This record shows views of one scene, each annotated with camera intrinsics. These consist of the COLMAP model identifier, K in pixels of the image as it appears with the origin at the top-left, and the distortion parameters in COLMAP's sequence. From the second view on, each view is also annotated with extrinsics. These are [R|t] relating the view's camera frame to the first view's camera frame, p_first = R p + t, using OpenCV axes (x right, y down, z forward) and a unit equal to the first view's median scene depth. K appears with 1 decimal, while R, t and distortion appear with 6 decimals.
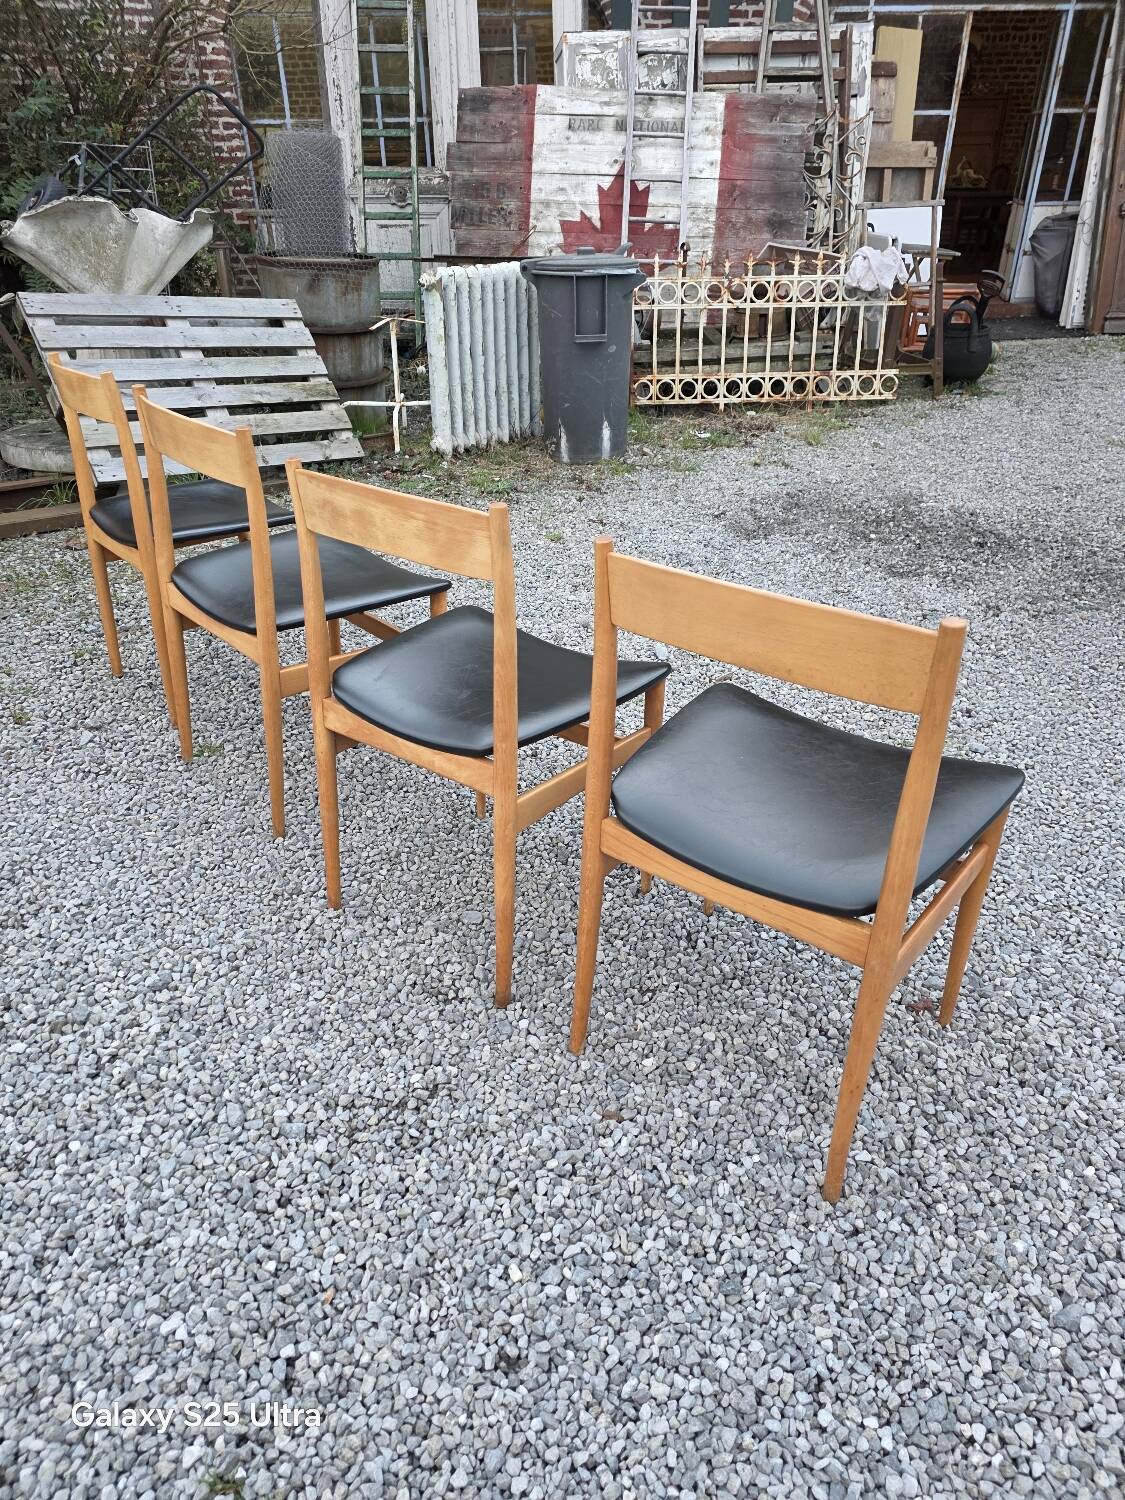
lens RADIAL K [[999.3, 0, 571.4], [0, 999.3, 755.1], [0, 0, 1]] dist [0.039541, -0.032674]
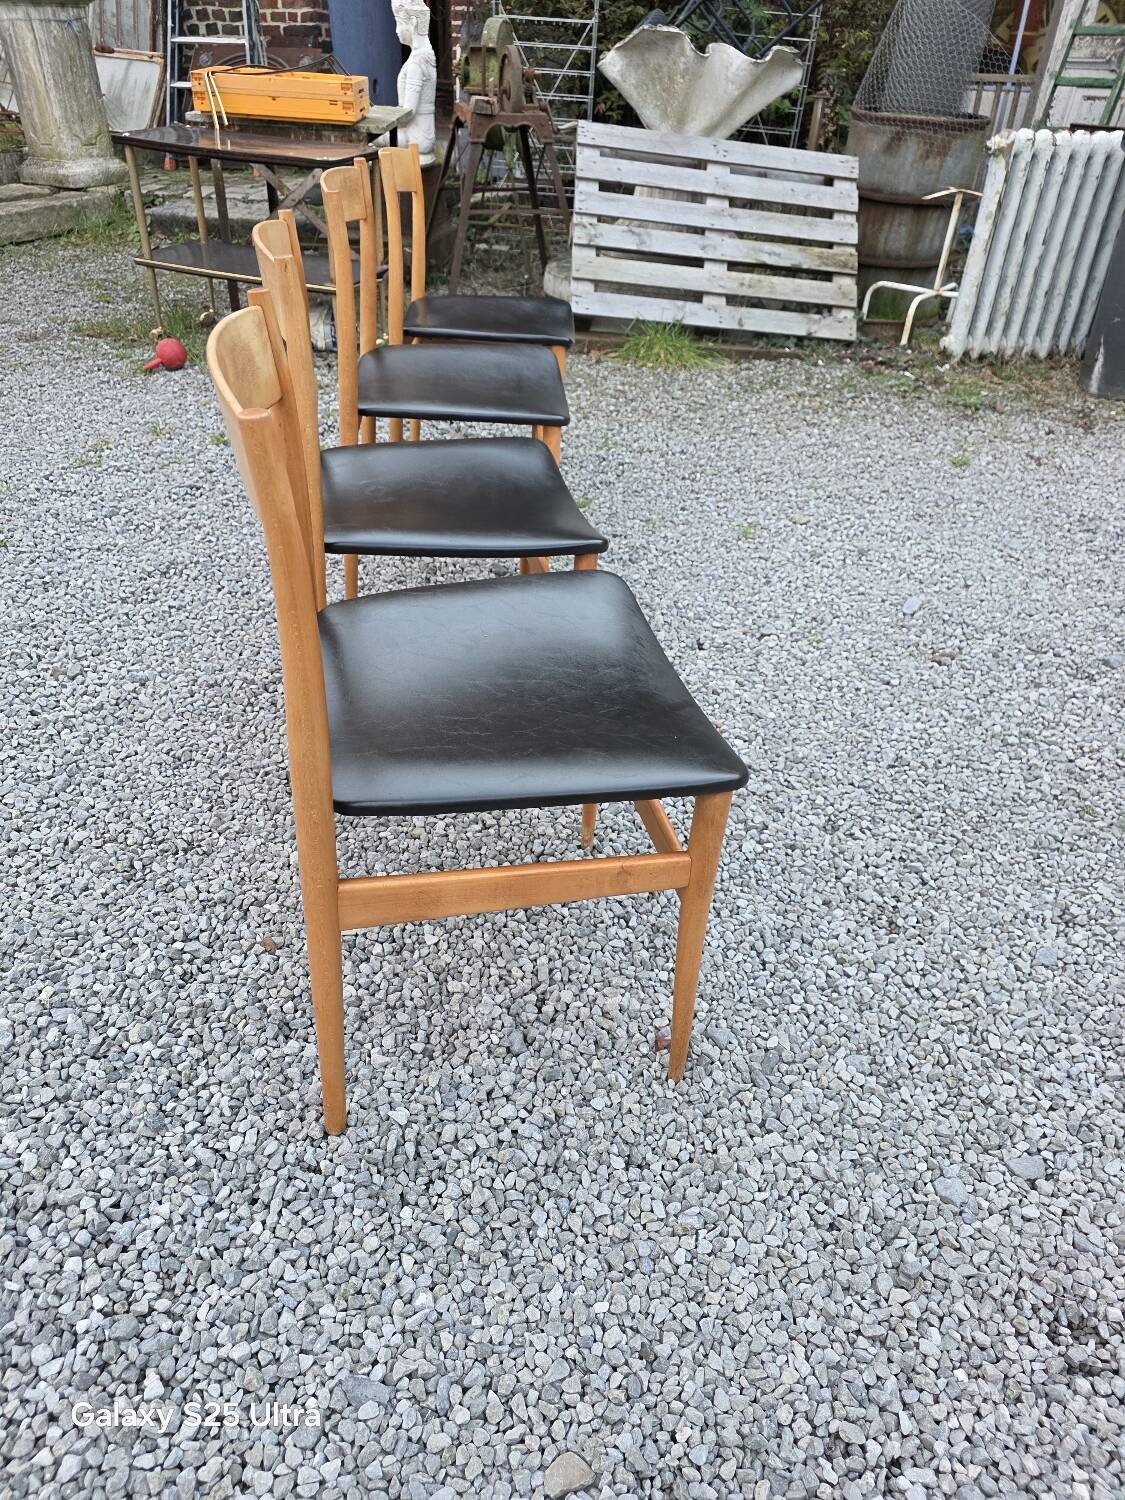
lens RADIAL K [[999.3, 0, 554.2], [0, 999.3, 759.9], [0, 0, 1]] dist [0.039541, -0.032674]
pose [[0.767860, 0.389979, -0.508239, 0.163069], [-0.344911, 0.920224, 0.185000, -0.018761], [0.539839, 0.033243, 0.841111, 0.080389]]
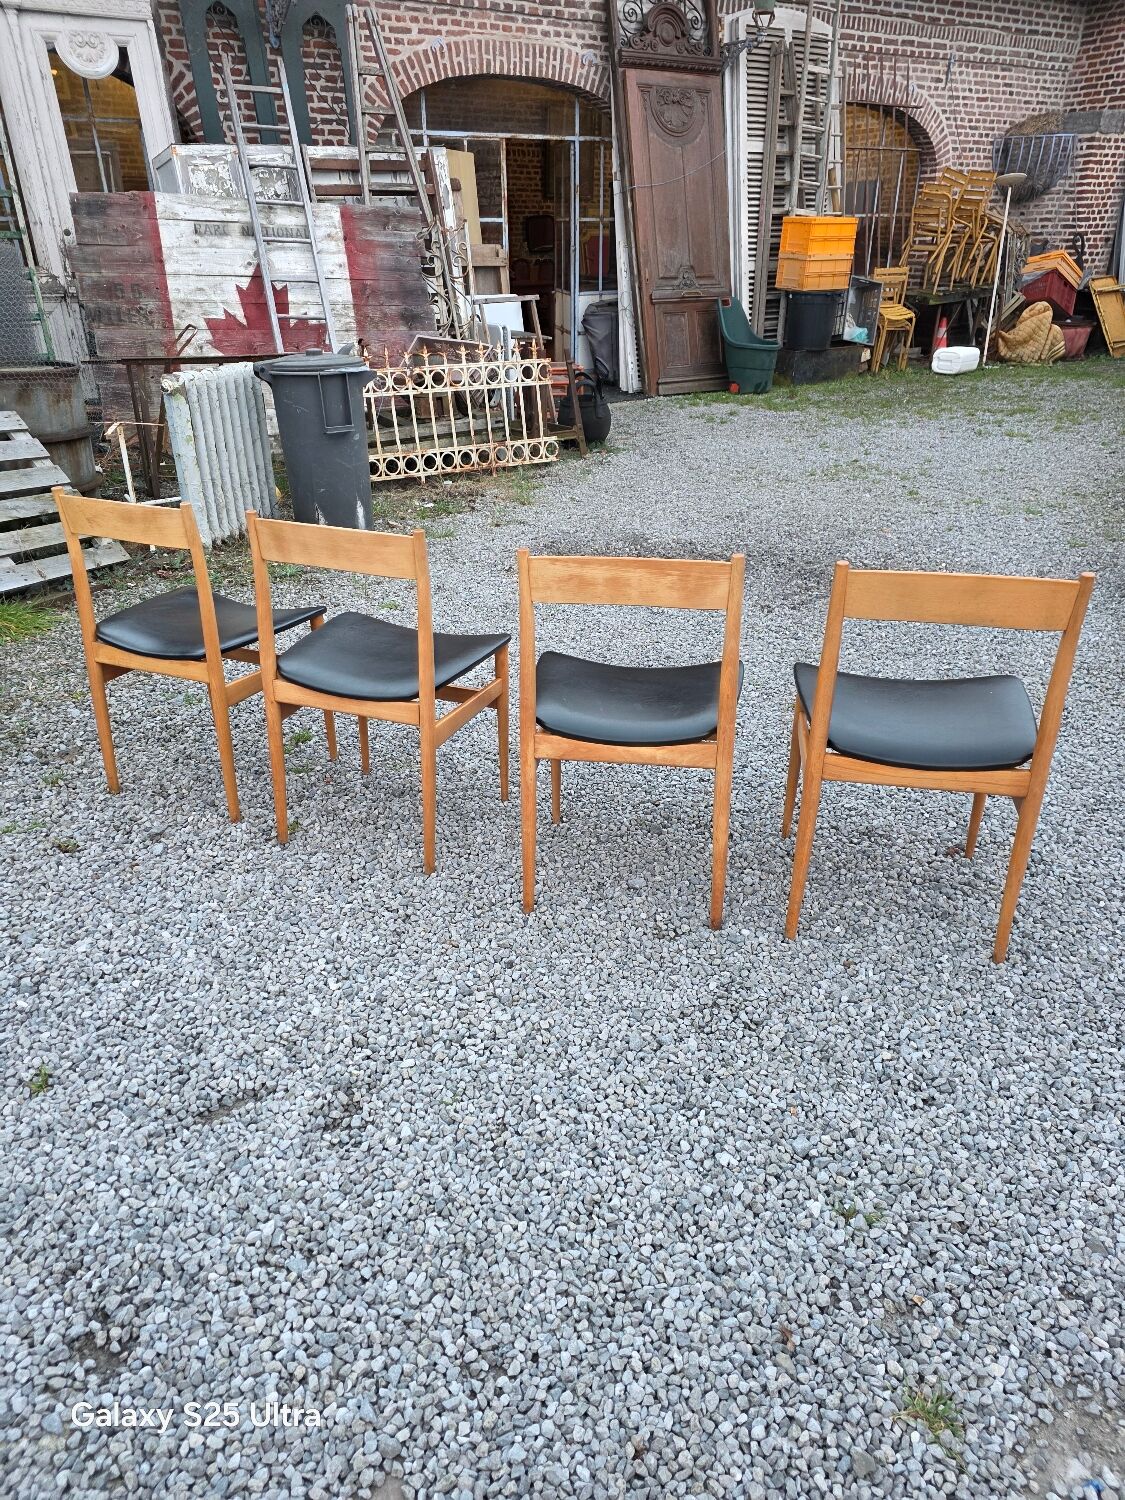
lens RADIAL K [[999.3, 0, 576.8], [0, 999.3, 742.7], [0, 0, 1]] dist [0.039541, -0.032674]
pose [[0.889897, -0.200094, 0.409934, -0.214159], [0.228268, 0.973384, -0.020411, -0.000863], [-0.394939, 0.111739, 0.911887, -0.048767]]
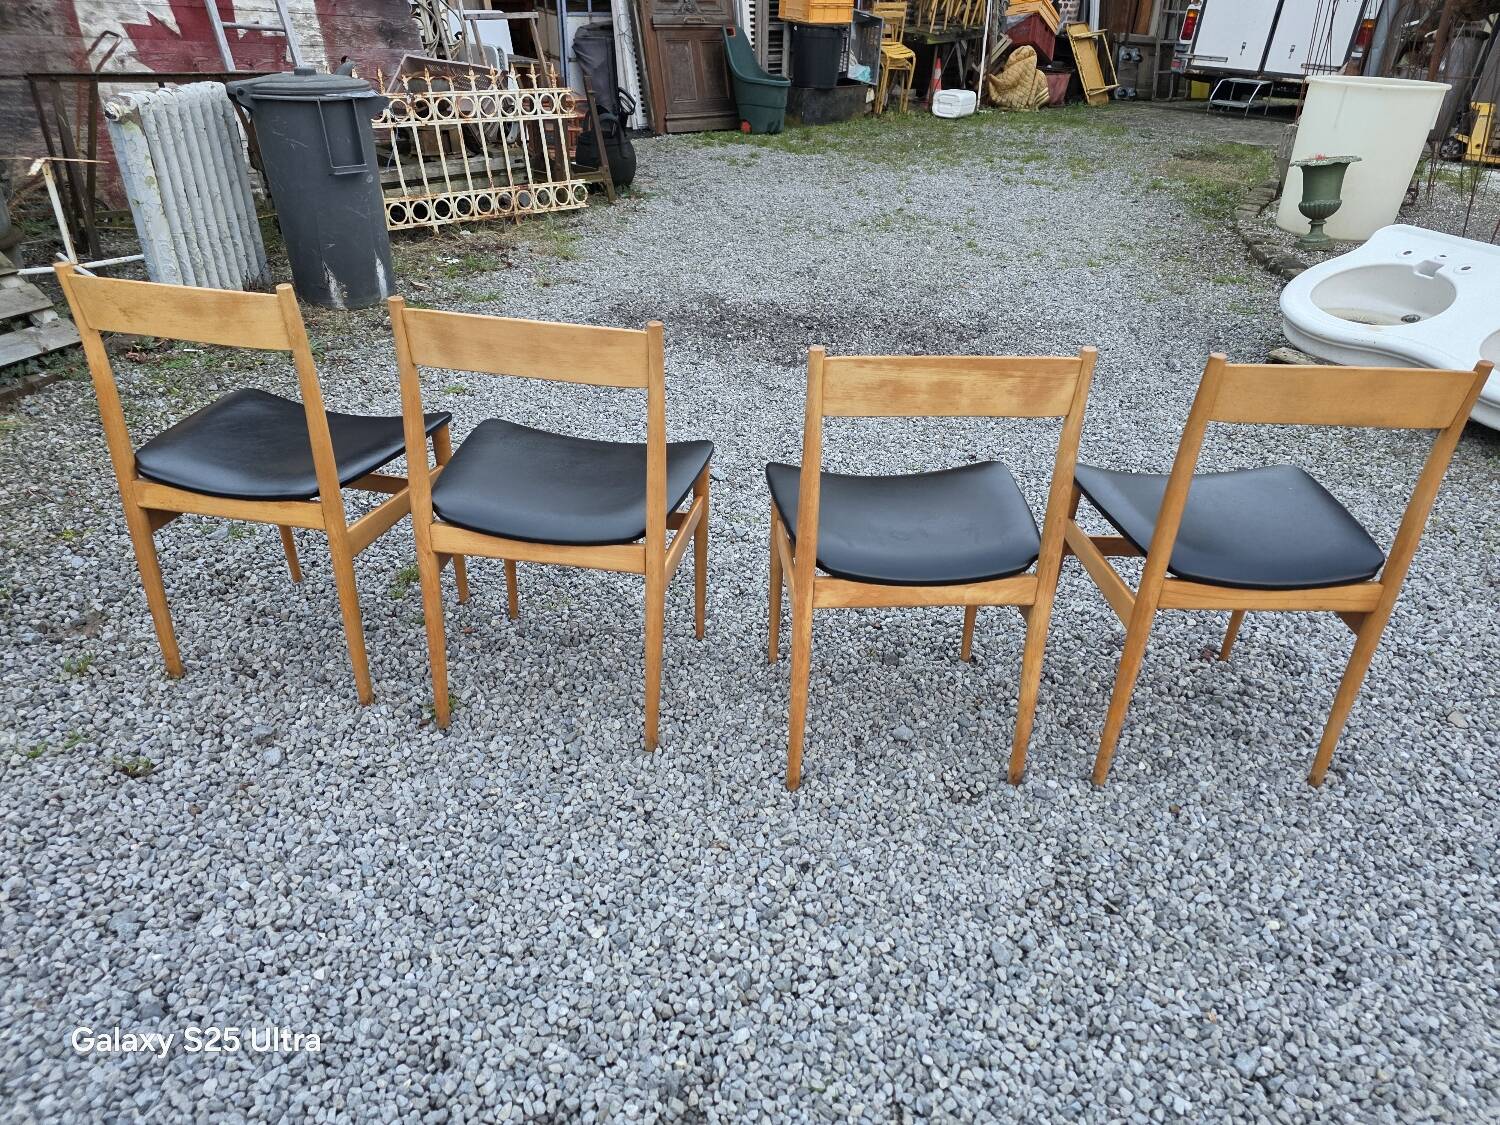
lens RADIAL K [[999.3, 0, 788.5], [0, 999.3, 571.9], [0, 0, 1]] dist [0.039541, -0.032674]
pose [[0.756430, -0.297845, 0.582324, -0.251936], [0.285732, 0.951333, 0.115424, -0.052762], [-0.588362, 0.079078, 0.804721, 0.060925]]
